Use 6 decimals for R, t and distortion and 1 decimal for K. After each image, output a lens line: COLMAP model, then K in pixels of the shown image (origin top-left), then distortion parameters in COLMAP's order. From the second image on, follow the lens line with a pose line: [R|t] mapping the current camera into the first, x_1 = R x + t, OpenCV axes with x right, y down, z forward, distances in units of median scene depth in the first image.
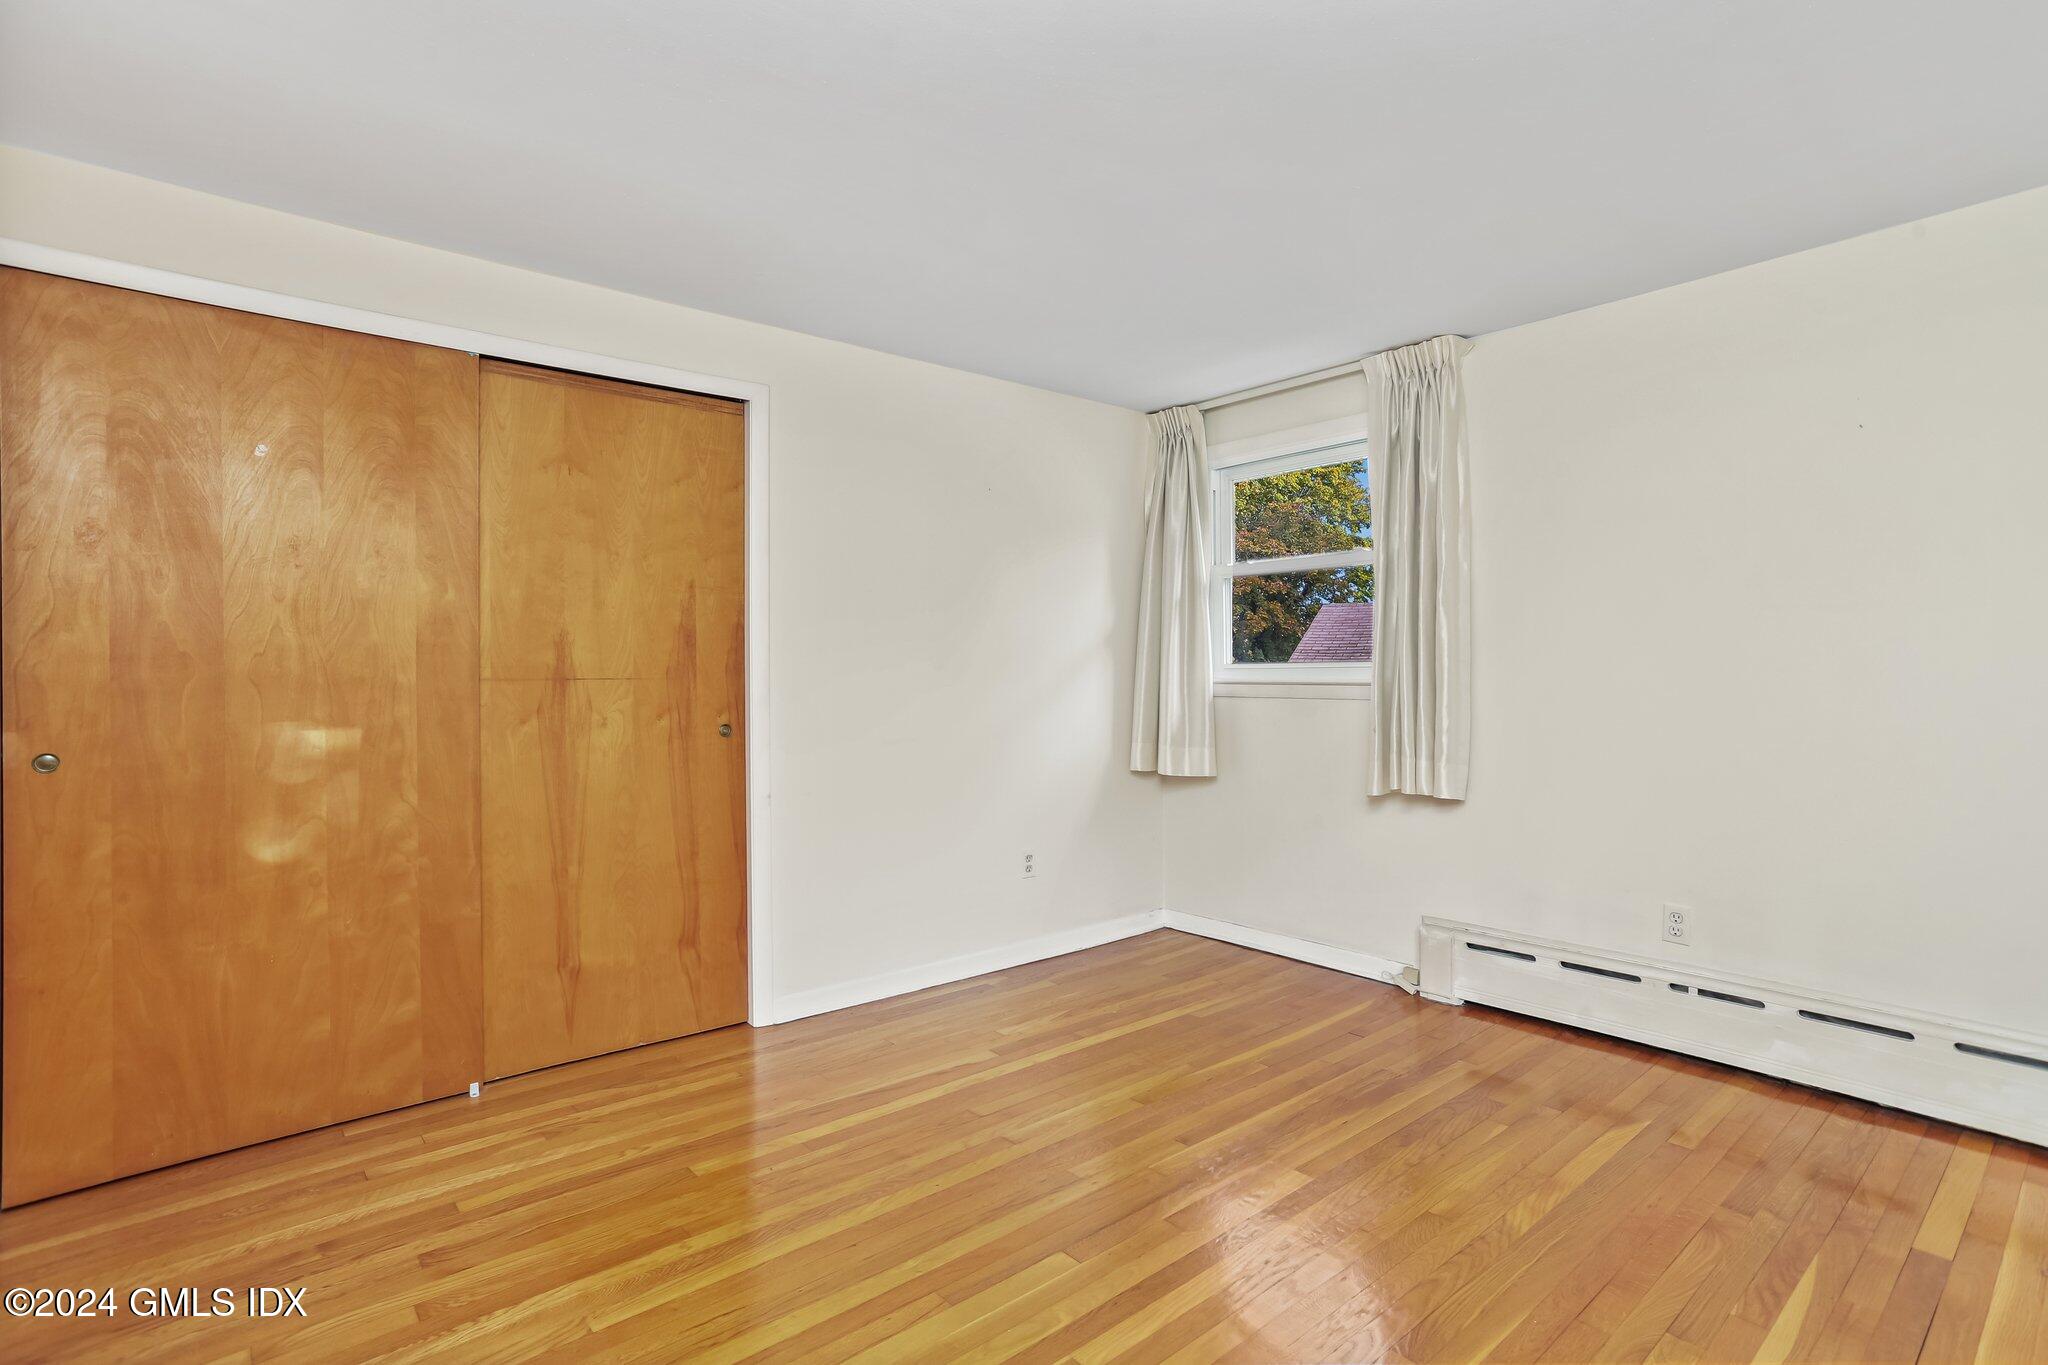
lens RADIAL K [[990.2, 0, 1022.0], [0, 990.2, 674.2], [0, 0, 1]] dist [-0.046473, 0.030755]
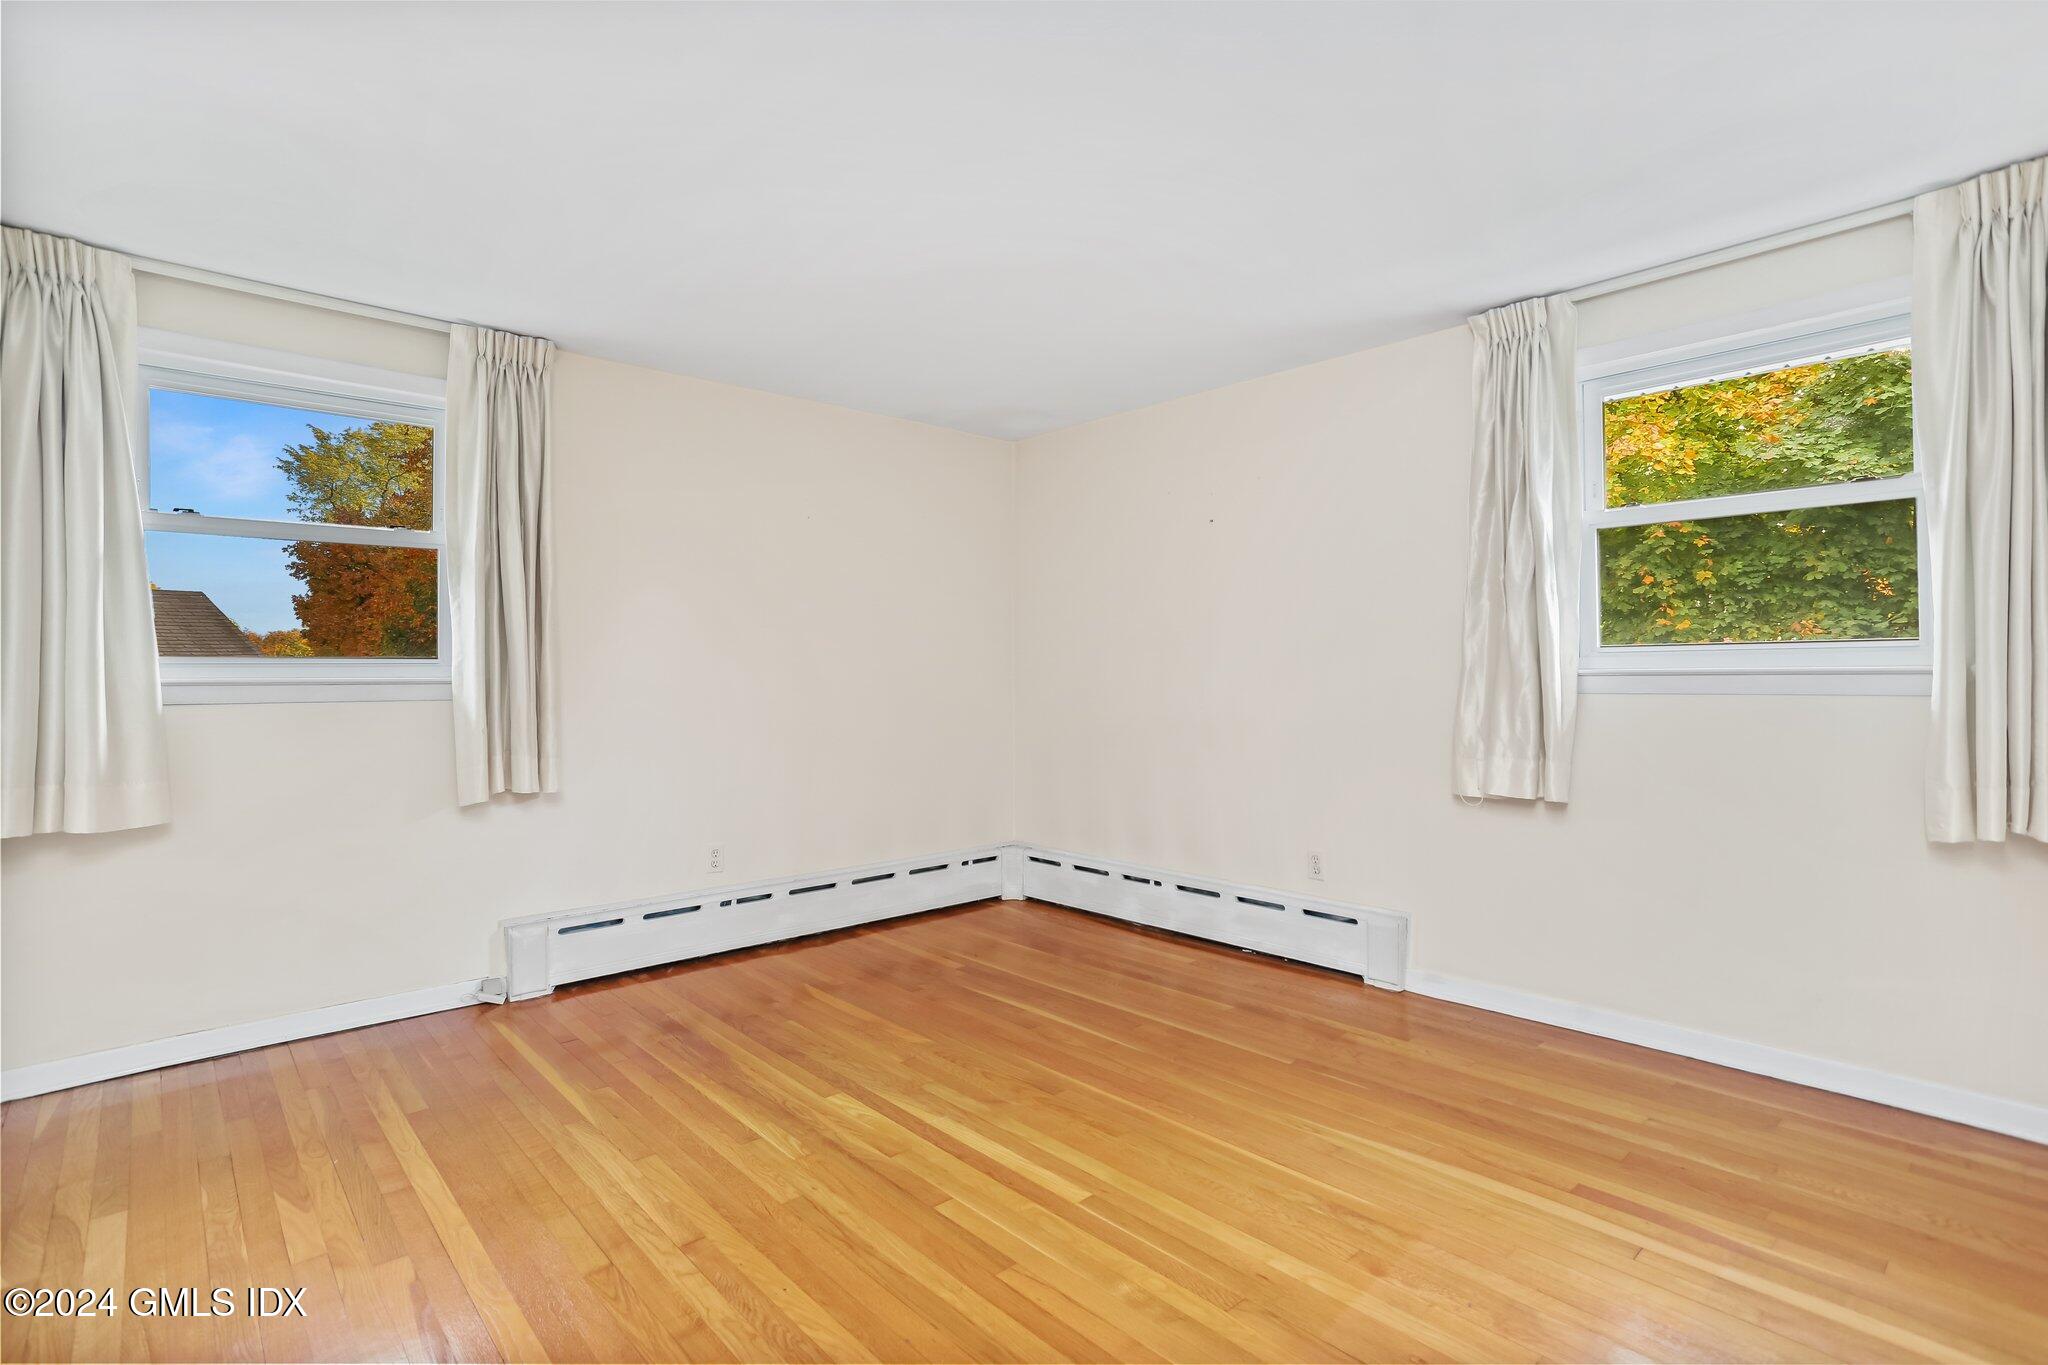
lens RADIAL K [[990.2, 0, 1022.0], [0, 990.2, 674.2], [0, 0, 1]] dist [-0.046473, 0.030755]
pose [[-0.038060, -0.001641, 0.999274, -0.640495], [0.000841, 0.999998, 0.001675, 0.001507], [-0.999275, 0.000904, -0.038059, 0.580713]]
